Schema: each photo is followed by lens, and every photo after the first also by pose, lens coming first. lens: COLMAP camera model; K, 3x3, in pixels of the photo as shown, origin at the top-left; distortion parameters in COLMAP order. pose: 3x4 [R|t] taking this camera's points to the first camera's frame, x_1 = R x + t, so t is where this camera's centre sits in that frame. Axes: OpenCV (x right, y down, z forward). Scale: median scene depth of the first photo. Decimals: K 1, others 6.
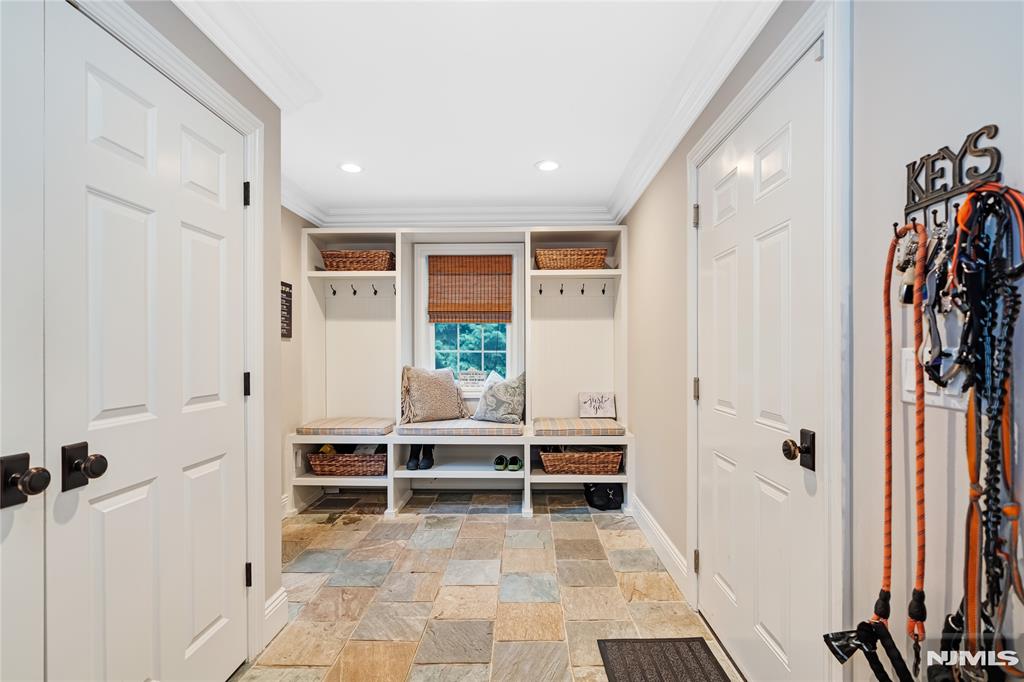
lens RADIAL K [[474.9, 0, 515.3], [0, 474.9, 340.0], [0, 0, 1]] dist [-0.007262, 0.000373]
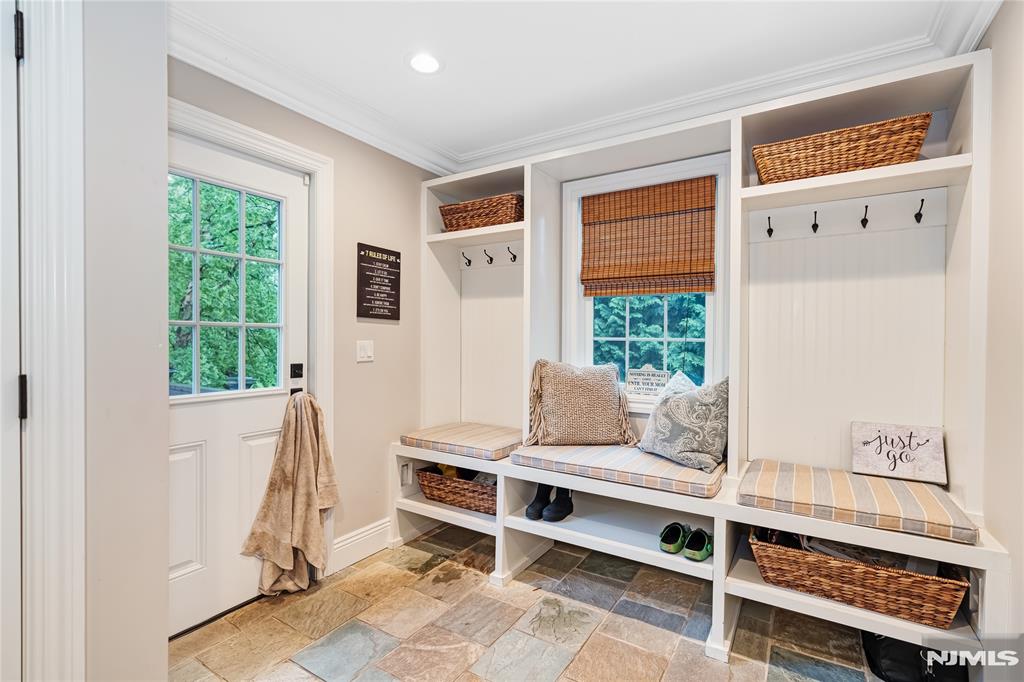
lens RADIAL K [[464.6, 0, 512.0], [0, 464.6, 341.0], [0, 0, 1]] dist [-0.005117, 0.000960]
pose [[0.856444, 0.010296, -0.516138, 0.083667], [0.004742, 0.999602, 0.027808, 0.009169], [0.516219, -0.026264, 0.856054, 0.418473]]
